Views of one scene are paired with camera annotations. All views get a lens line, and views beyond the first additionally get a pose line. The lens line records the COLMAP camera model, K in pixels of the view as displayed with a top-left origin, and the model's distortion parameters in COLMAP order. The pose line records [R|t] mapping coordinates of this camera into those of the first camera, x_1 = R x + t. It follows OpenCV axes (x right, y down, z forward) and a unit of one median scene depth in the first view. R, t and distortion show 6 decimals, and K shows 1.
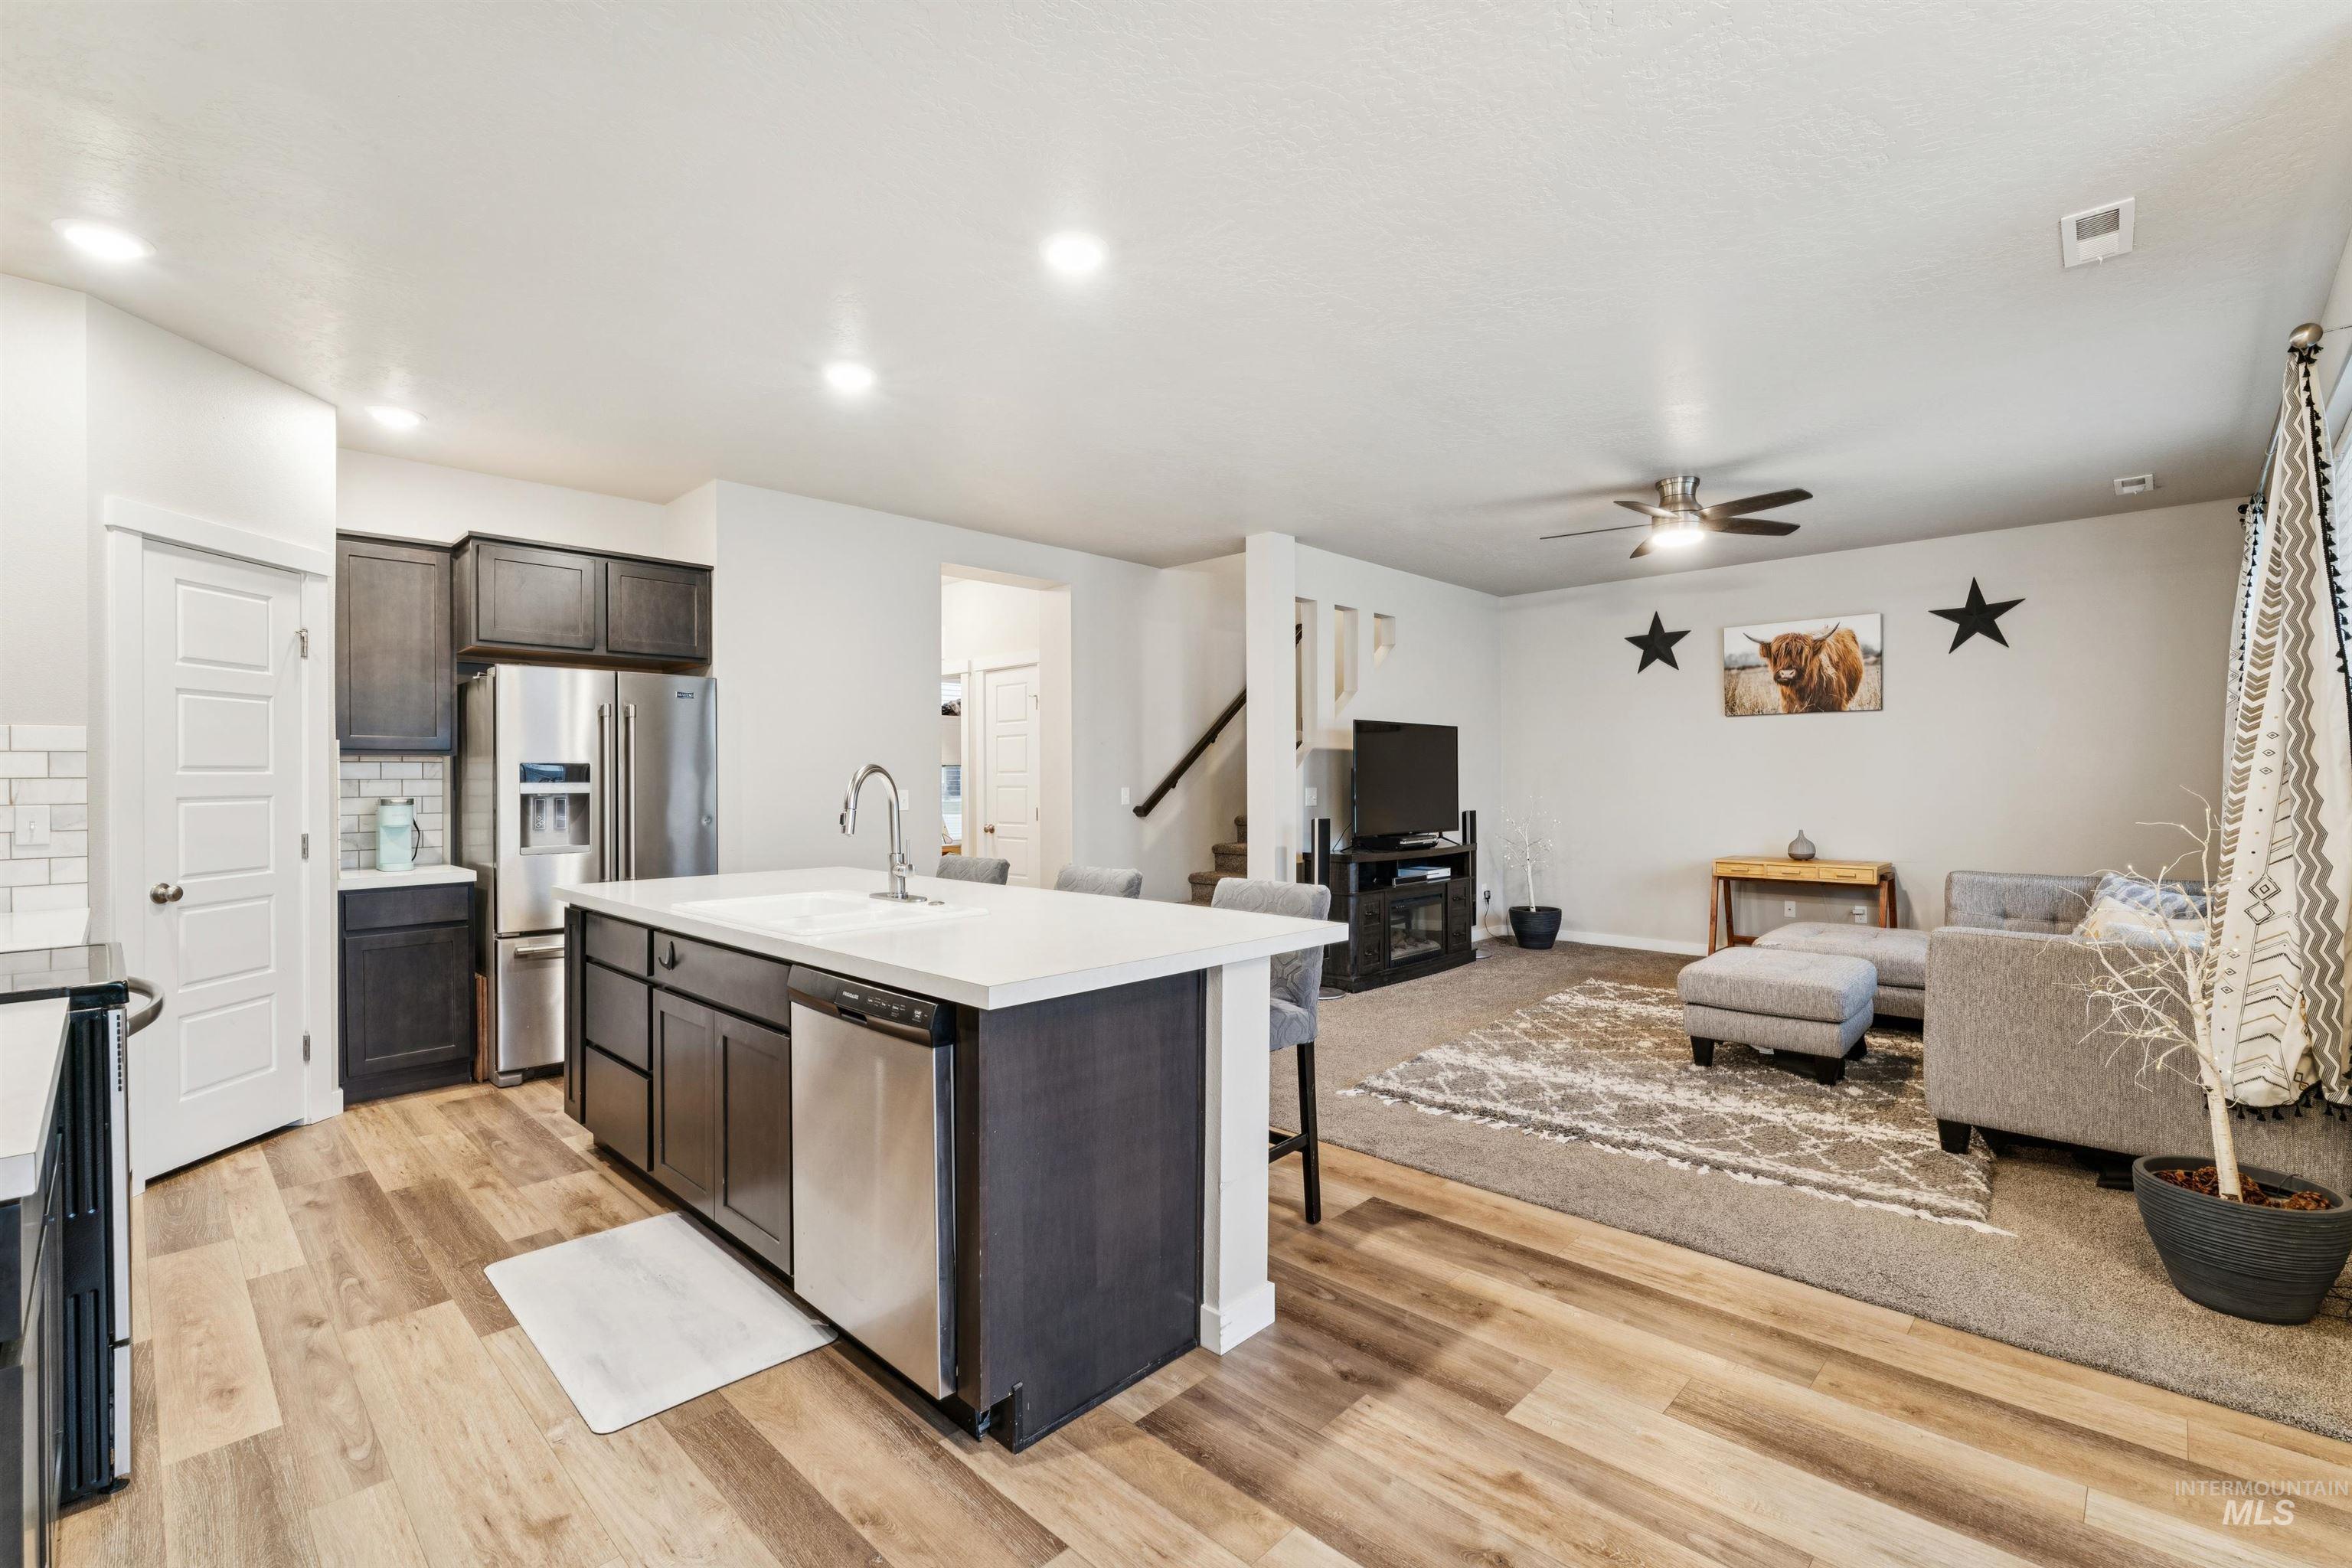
lens RADIAL K [[1036.2, 0, 1176.0], [0, 1036.2, 784.0], [0, 0, 1]] dist [-0.000246, -0.000077]
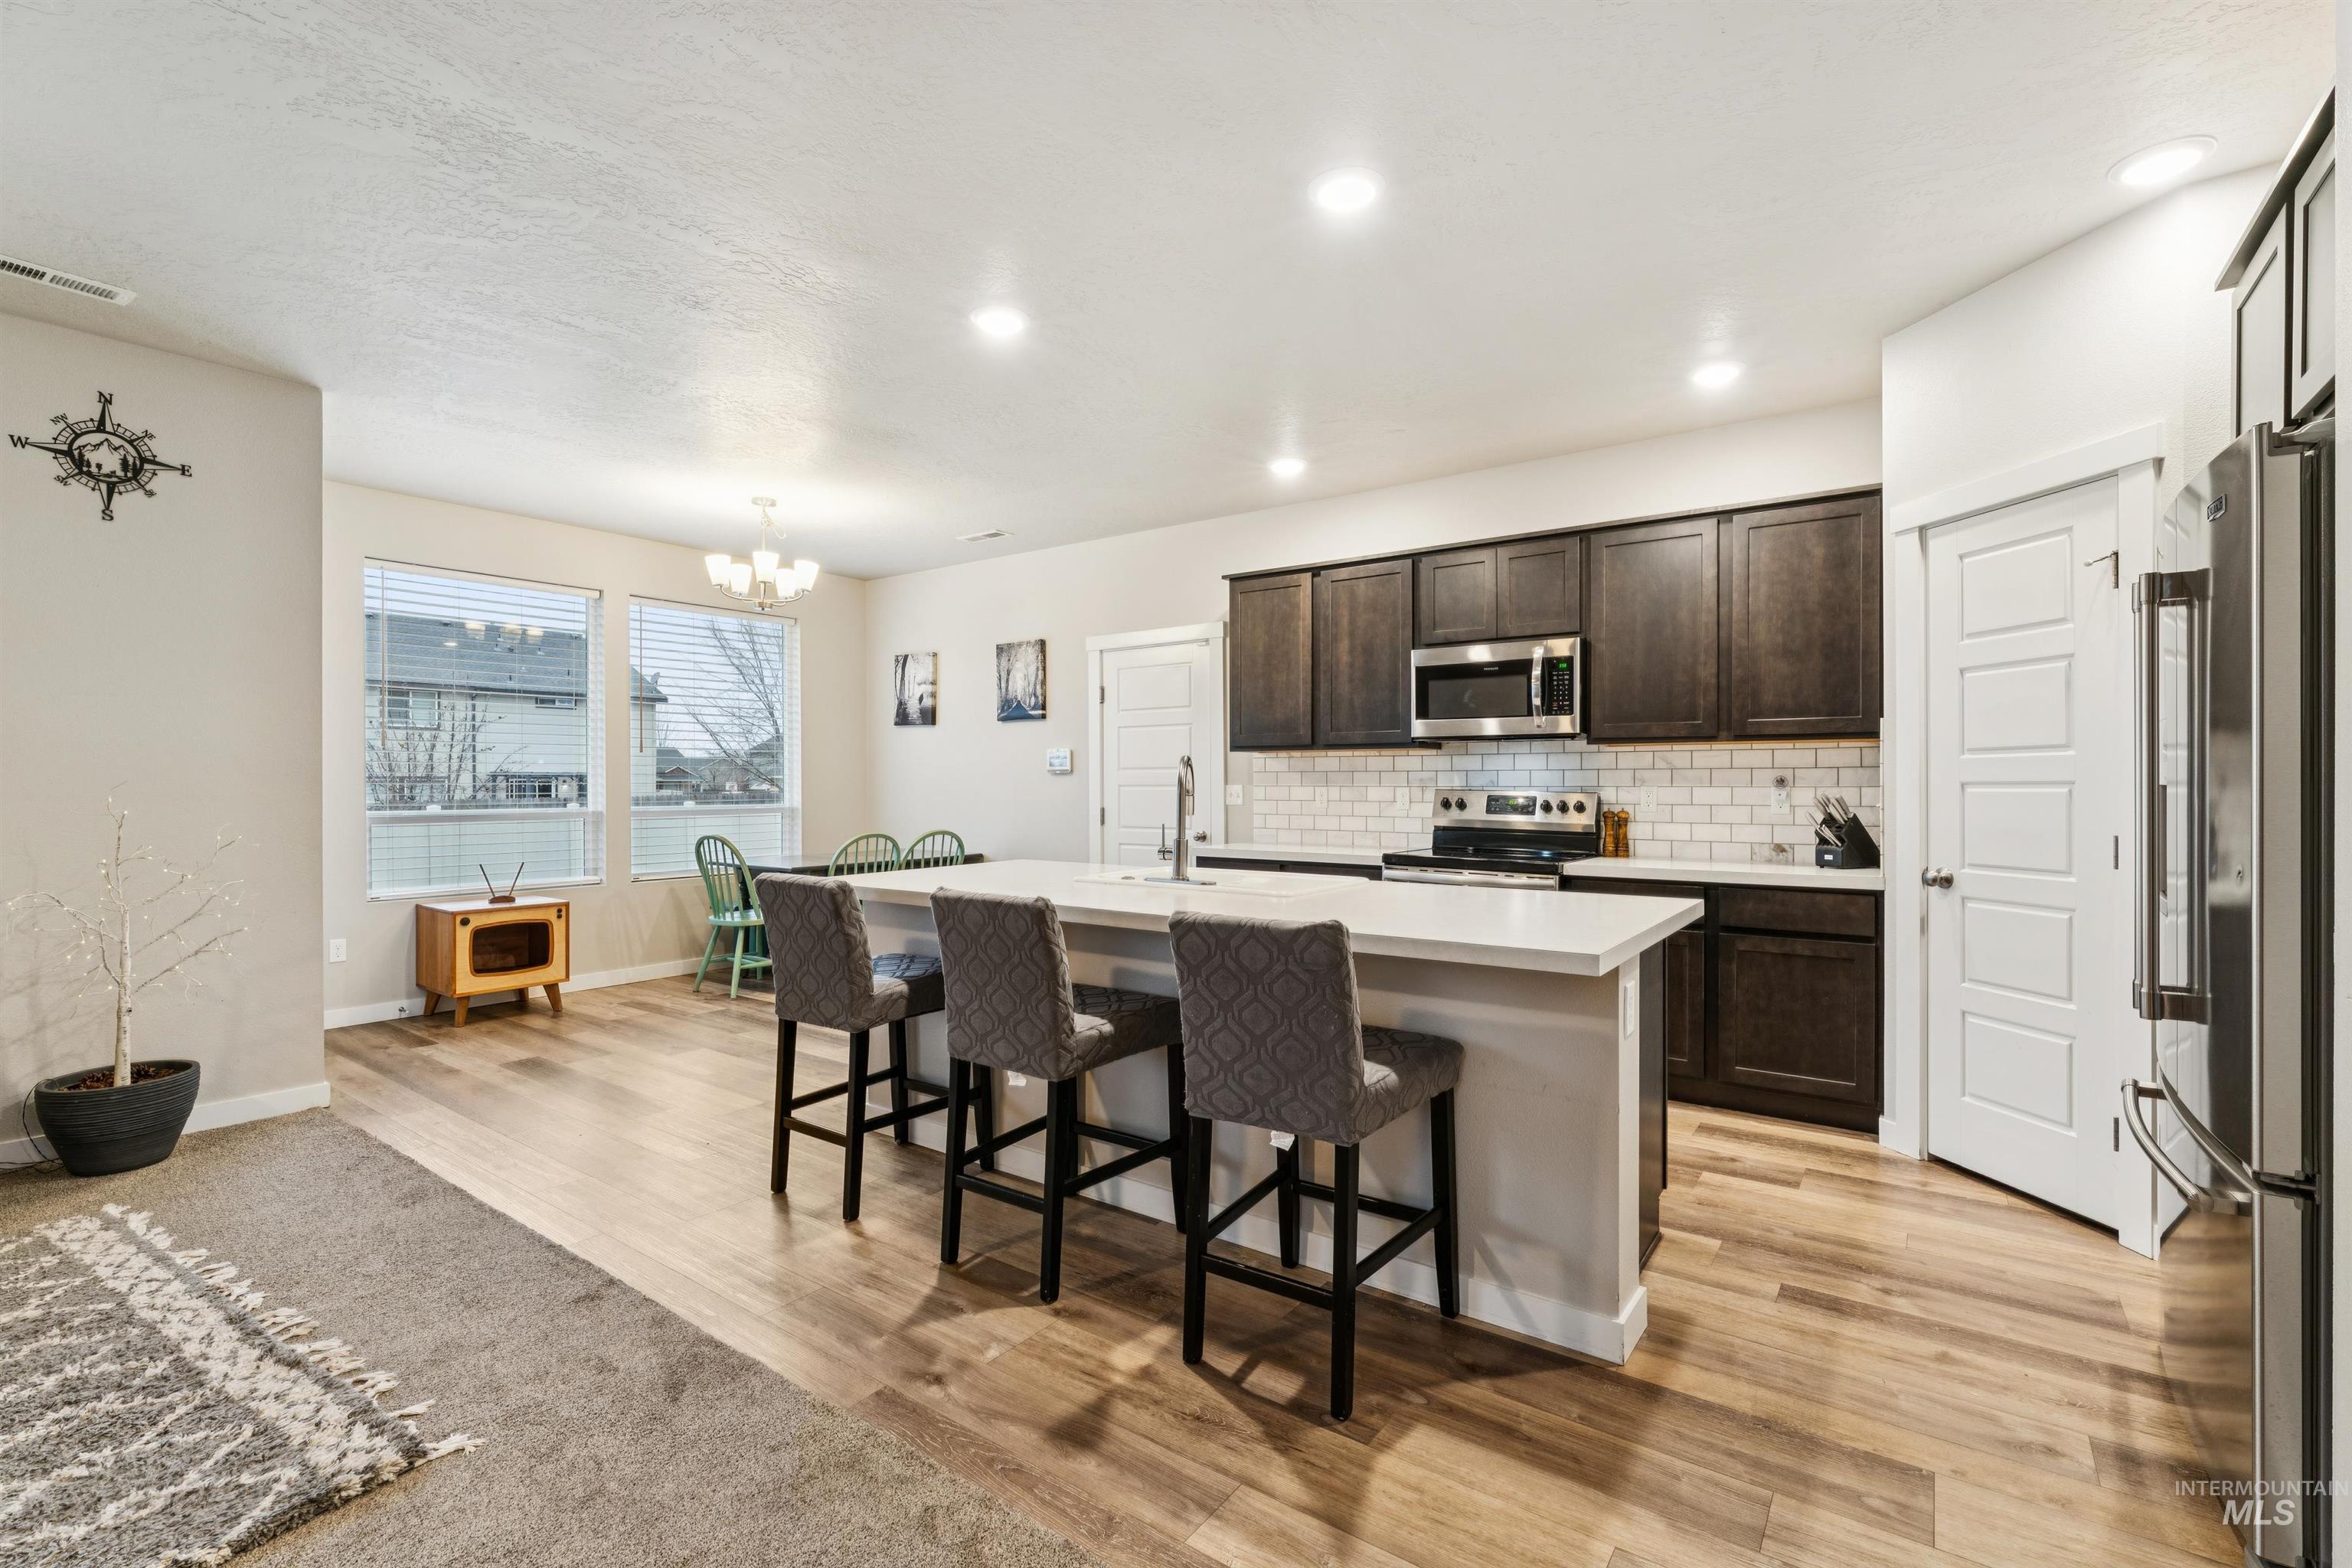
lens RADIAL K [[1037.2, 0, 1176.0], [0, 1037.2, 784.0], [0, 0, 1]] dist [-0.002332, -0.000108]
pose [[-0.990320, 0.006053, -0.138670, -0.055028], [0.004862, 0.999948, 0.008926, 0.001457], [0.138717, 0.008165, -0.990298, 0.948219]]
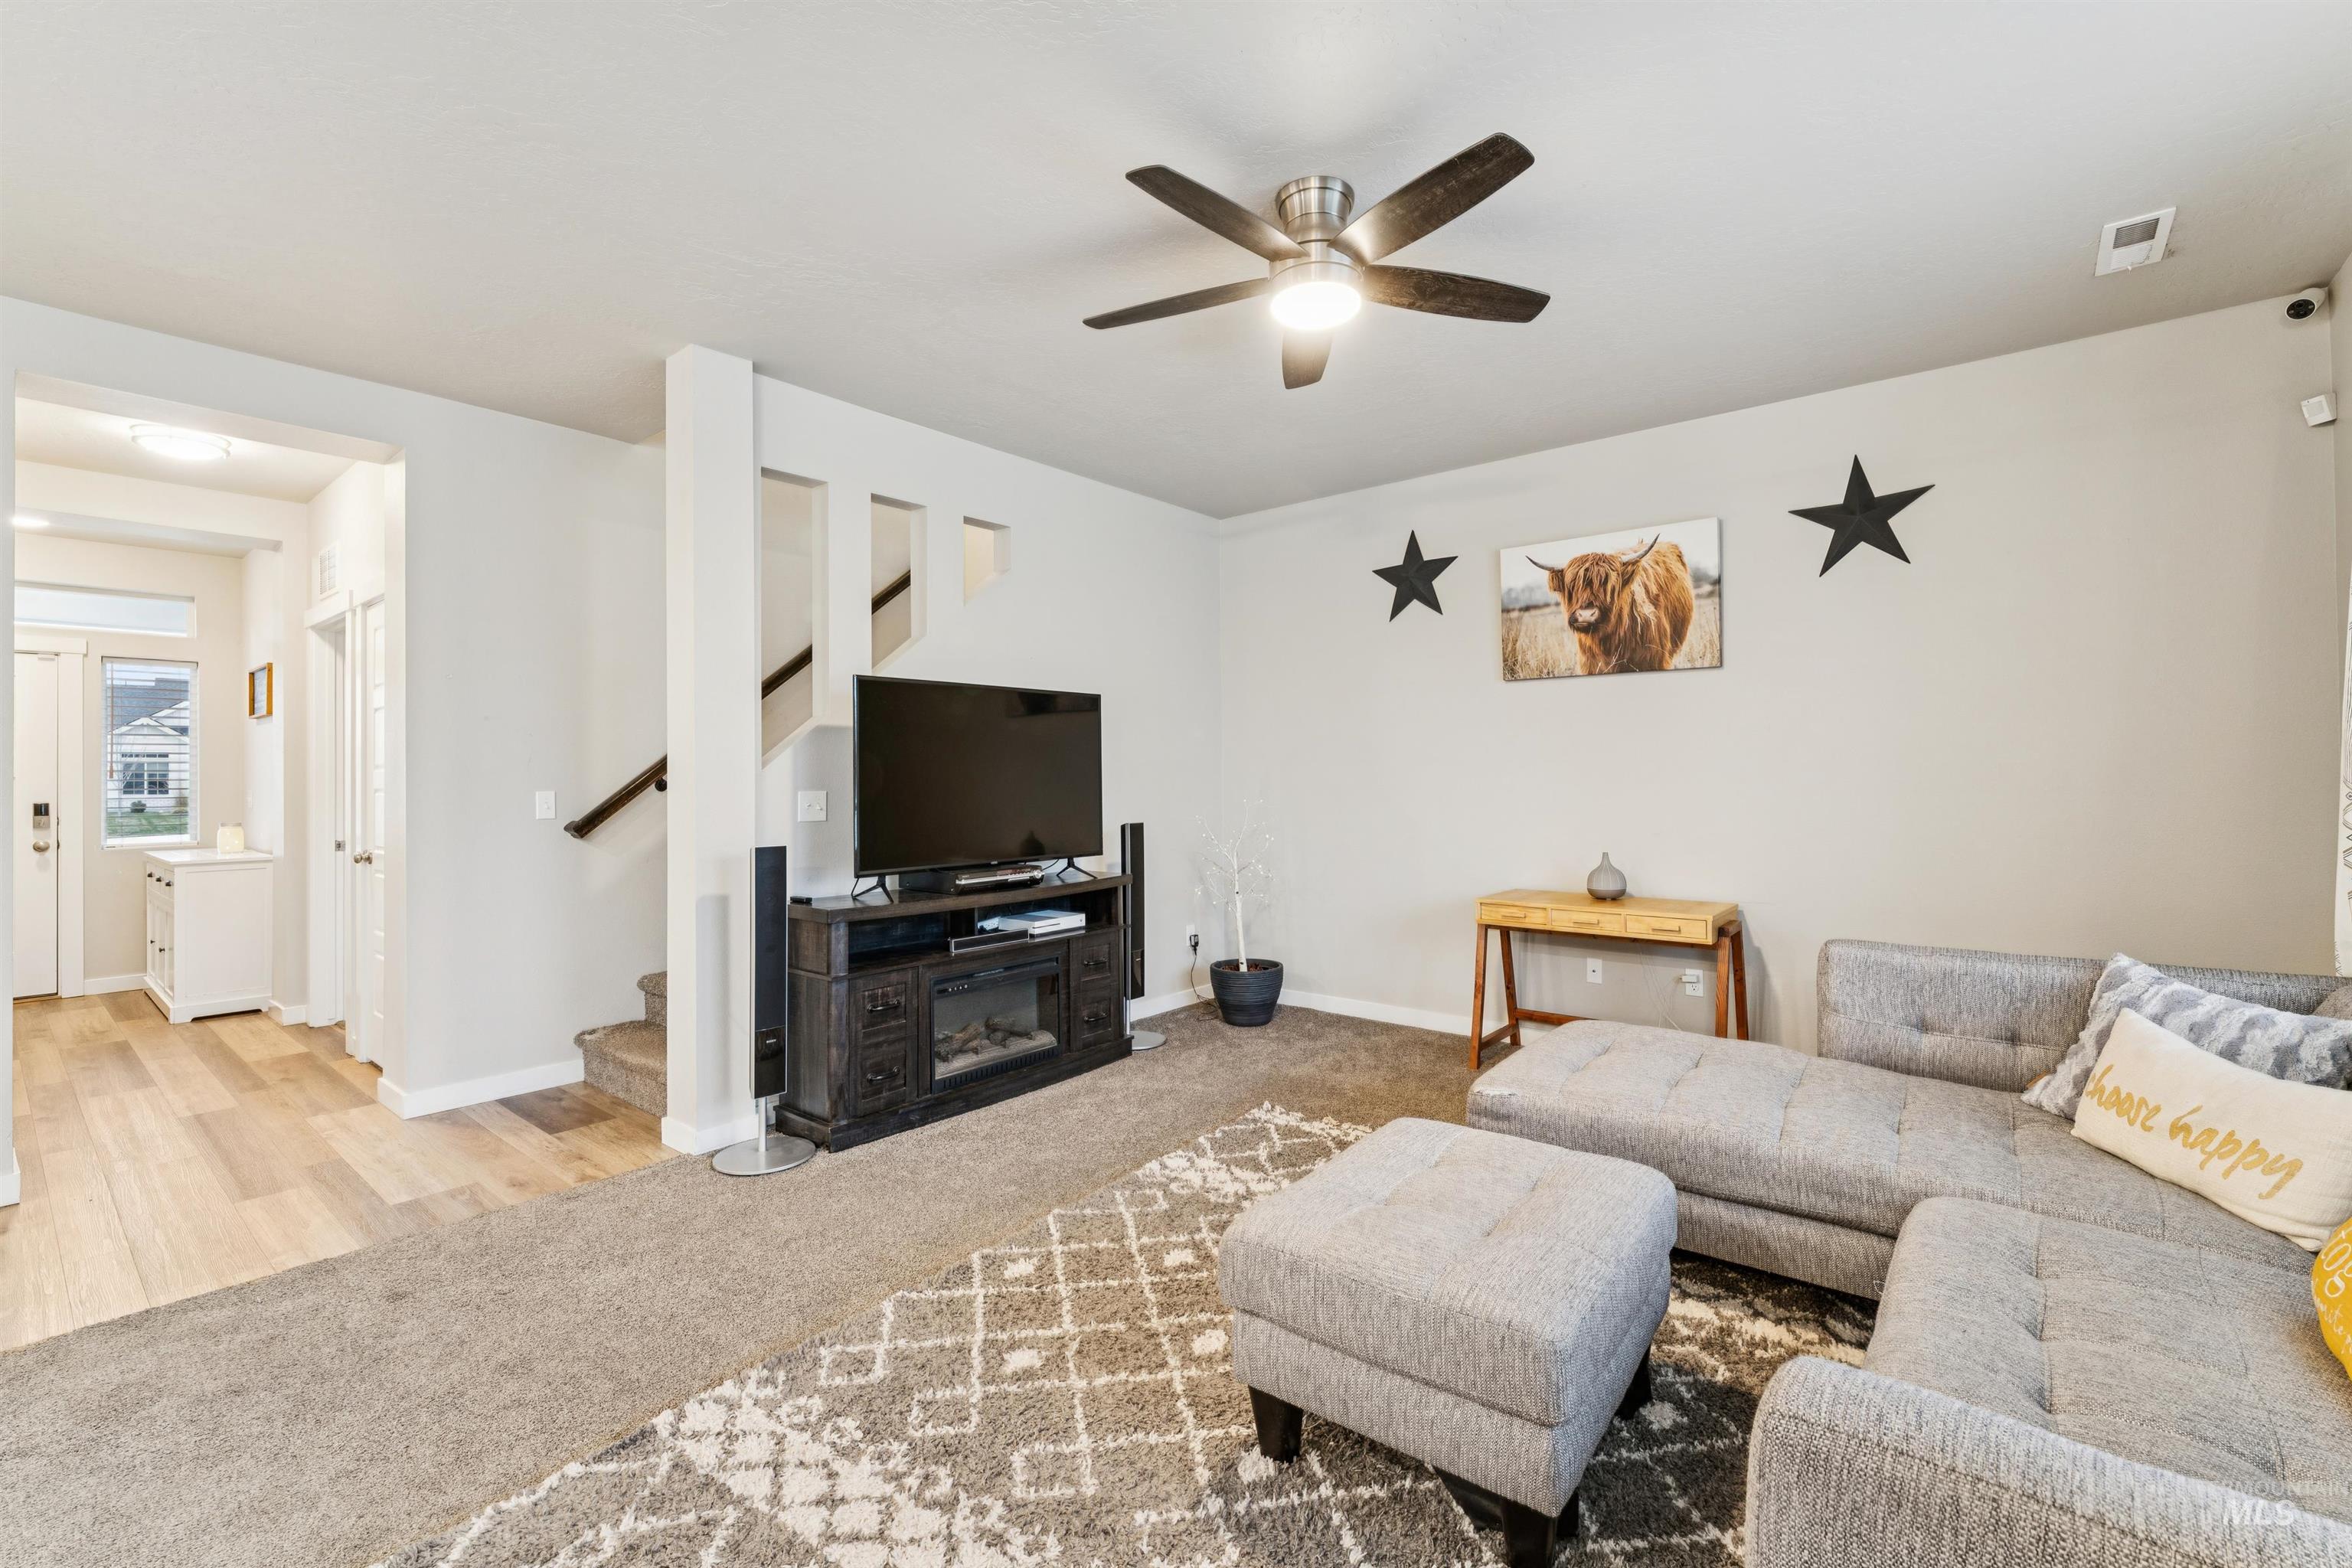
lens RADIAL K [[1019.0, 0, 1177.0], [0, 1019.0, 769.2], [0, 0, 1]] dist [0.013362, -0.011058]
pose [[0.996783, -0.001283, 0.080134, 0.289696], [0.002198, 0.999933, -0.011336, -0.001400], [-0.080114, 0.011476, 0.996720, 0.389954]]
